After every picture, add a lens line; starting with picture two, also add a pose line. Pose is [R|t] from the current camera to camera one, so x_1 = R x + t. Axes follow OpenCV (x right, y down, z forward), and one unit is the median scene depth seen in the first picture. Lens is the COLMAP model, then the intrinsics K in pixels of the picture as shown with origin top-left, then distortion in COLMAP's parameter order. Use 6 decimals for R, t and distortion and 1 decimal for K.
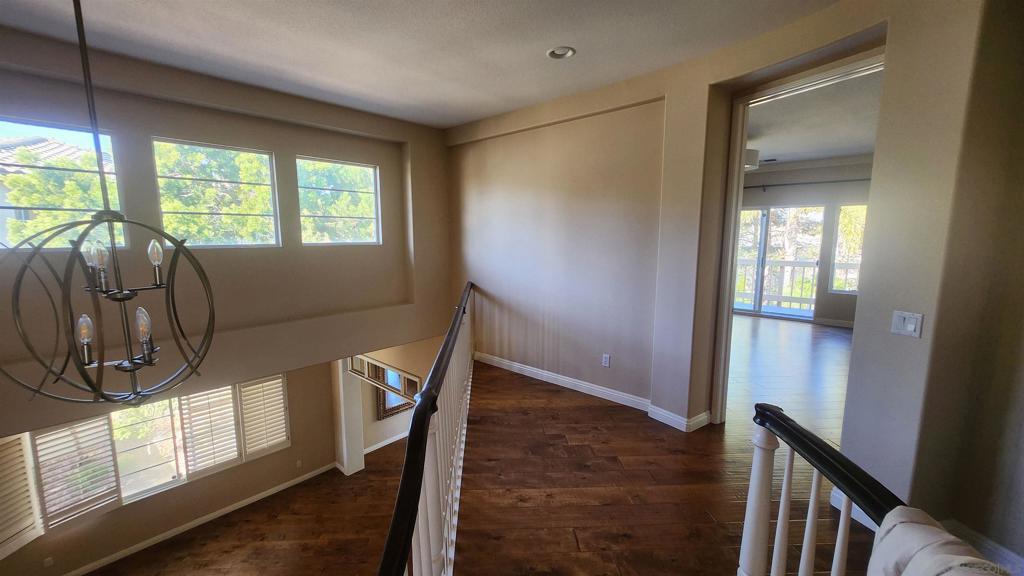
lens RADIAL K [[405.4, 0, 508.2], [0, 405.4, 288.8], [0, 0, 1]] dist [-0.000025, -0.000245]
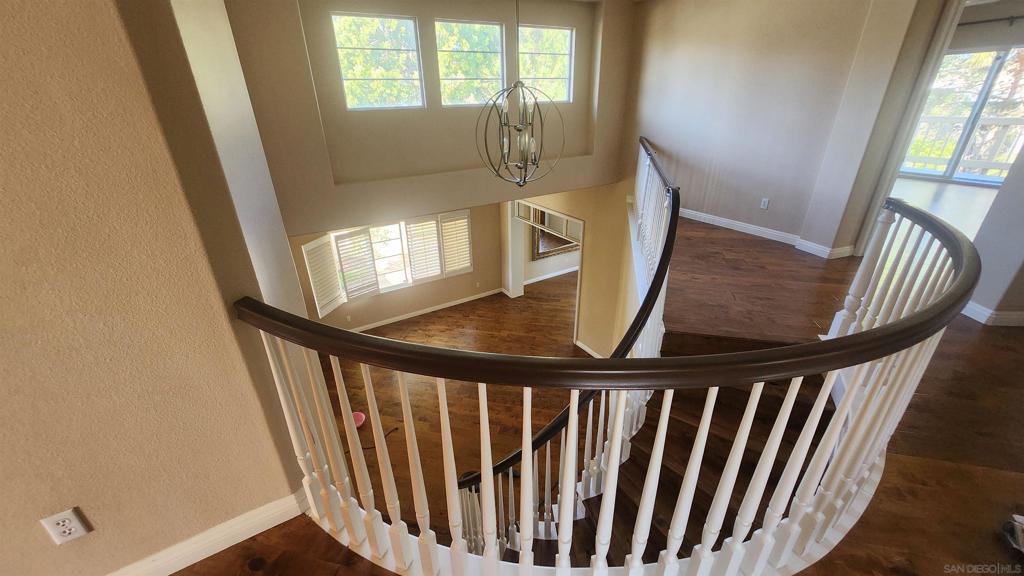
lens RADIAL K [[405.4, 0, 508.2], [0, 405.4, 288.8], [0, 0, 1]] dist [-0.000025, -0.000245]
pose [[0.959858, 0.102667, -0.261021, -0.113700], [-0.016230, 0.949374, 0.313730, 0.039182], [0.280016, -0.296900, 0.912930, -0.295755]]
